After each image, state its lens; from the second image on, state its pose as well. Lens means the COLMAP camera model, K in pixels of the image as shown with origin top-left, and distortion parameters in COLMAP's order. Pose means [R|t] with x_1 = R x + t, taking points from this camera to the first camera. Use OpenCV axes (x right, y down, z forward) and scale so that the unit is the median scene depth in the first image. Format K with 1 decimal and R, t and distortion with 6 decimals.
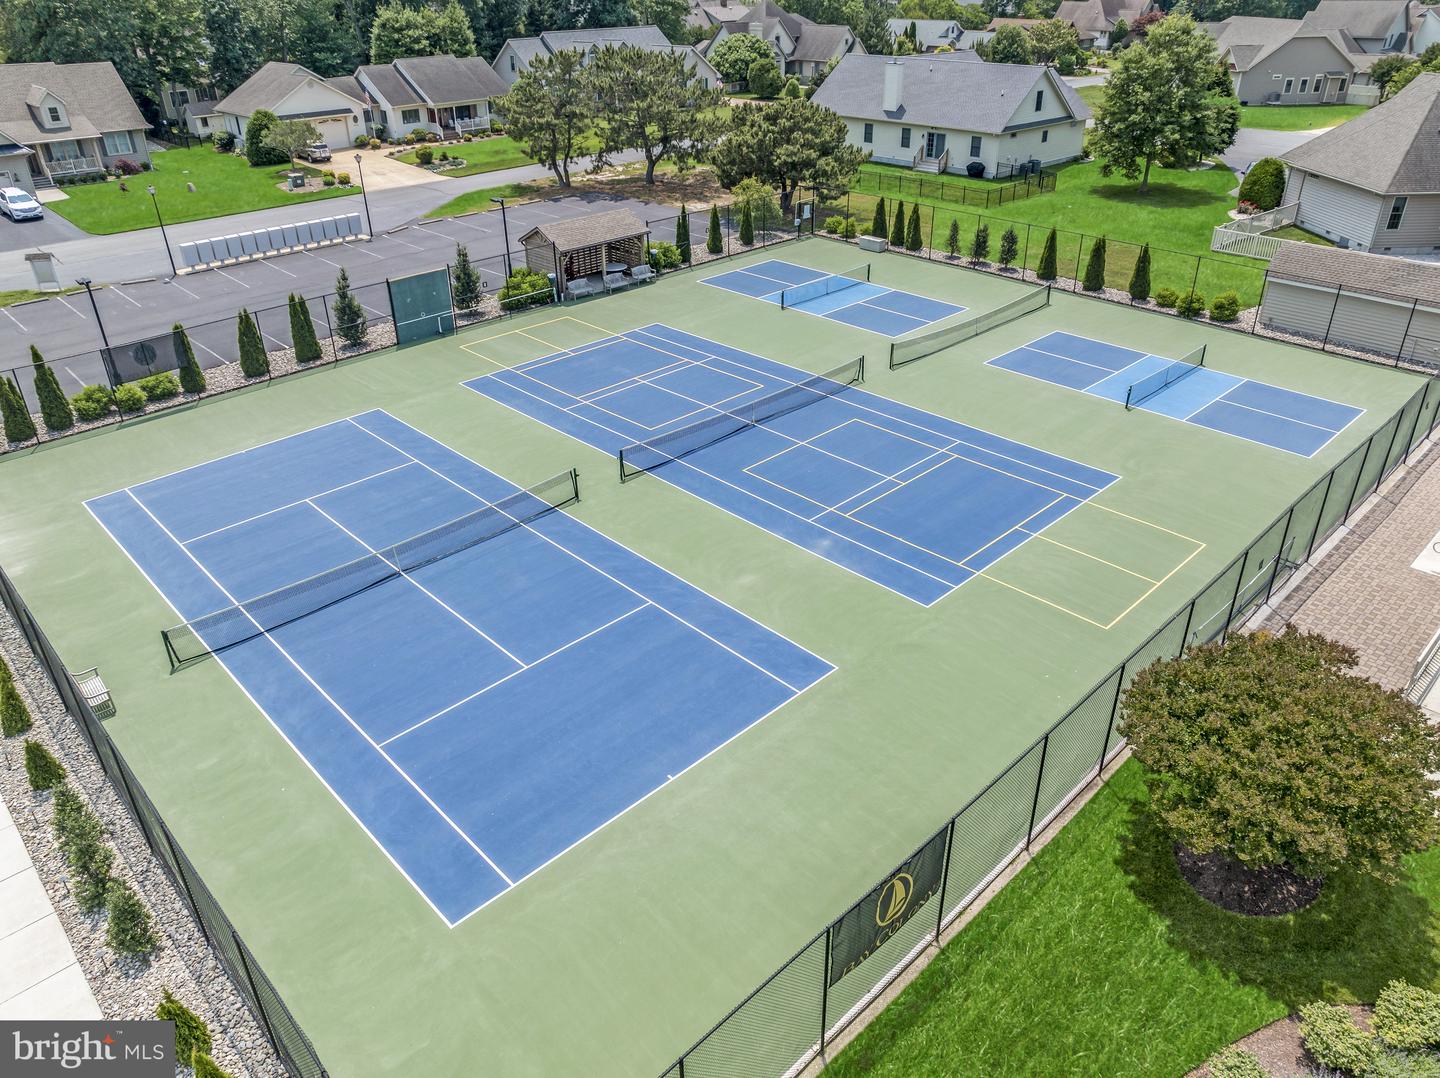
lens RADIAL K [[1010.7, 0, 720.0], [0, 1010.7, 539.0], [0, 0, 1]] dist [-0.032439, 0.002124]
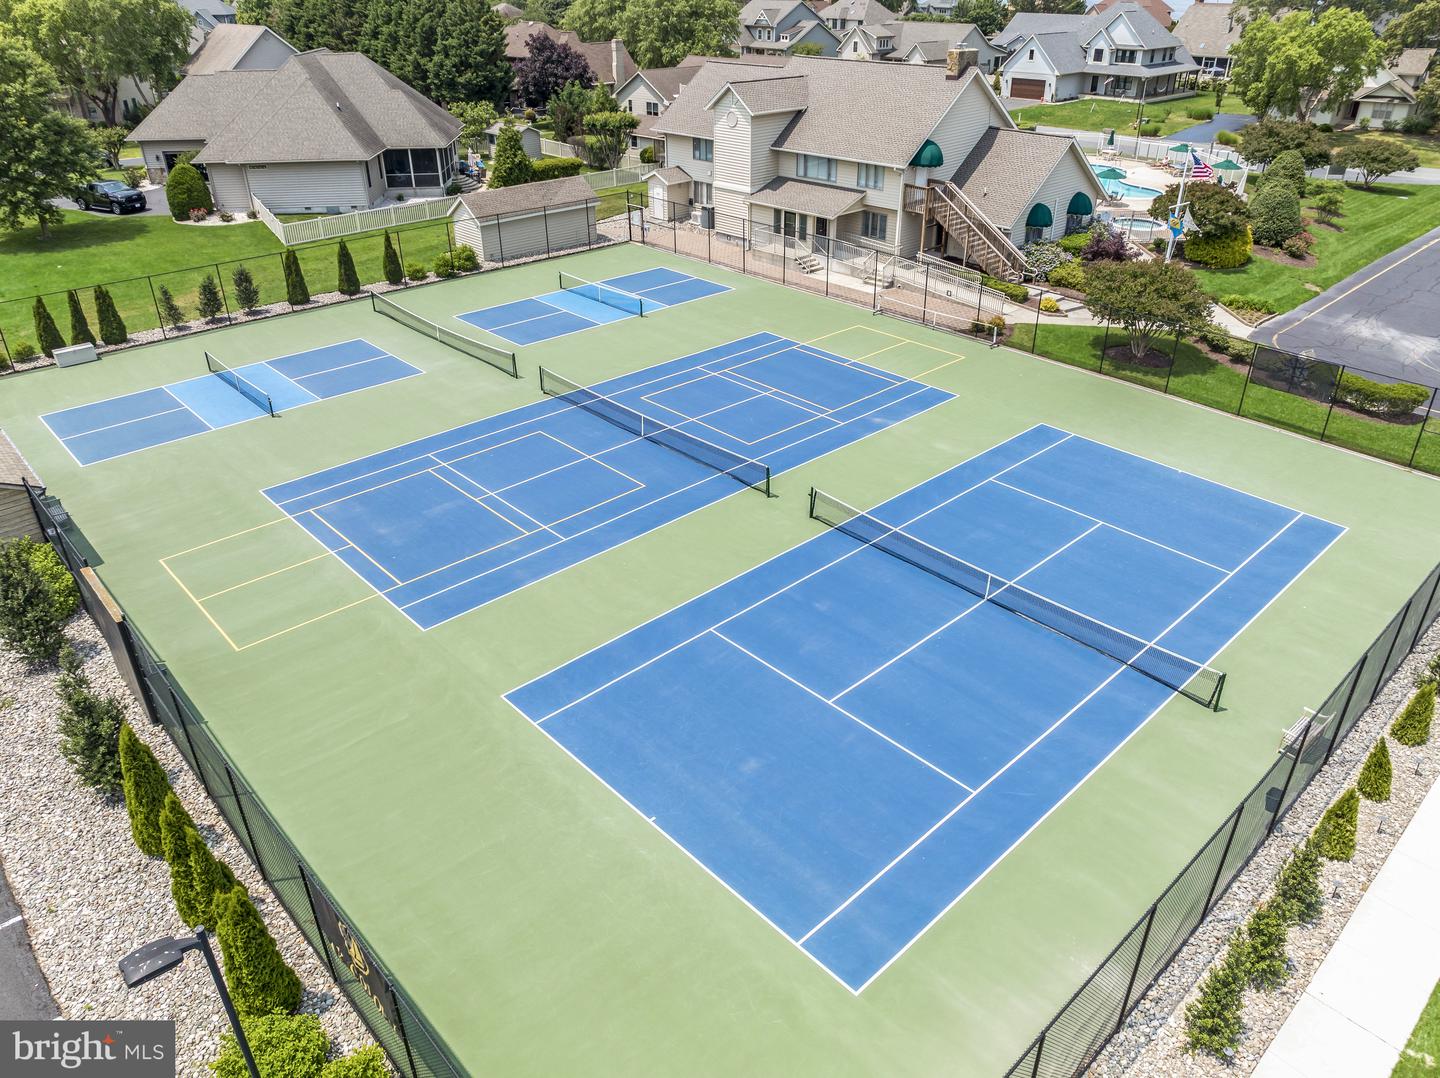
lens RADIAL K [[1010.7, 0, 720.0], [0, 1010.7, 539.0], [0, 0, 1]] dist [-0.032439, 0.002124]
pose [[0.011994, -0.486282, 0.873720, -0.700148], [0.499598, 0.759817, 0.416029, -0.330589], [-0.866174, 0.431519, 0.252059, 0.596478]]
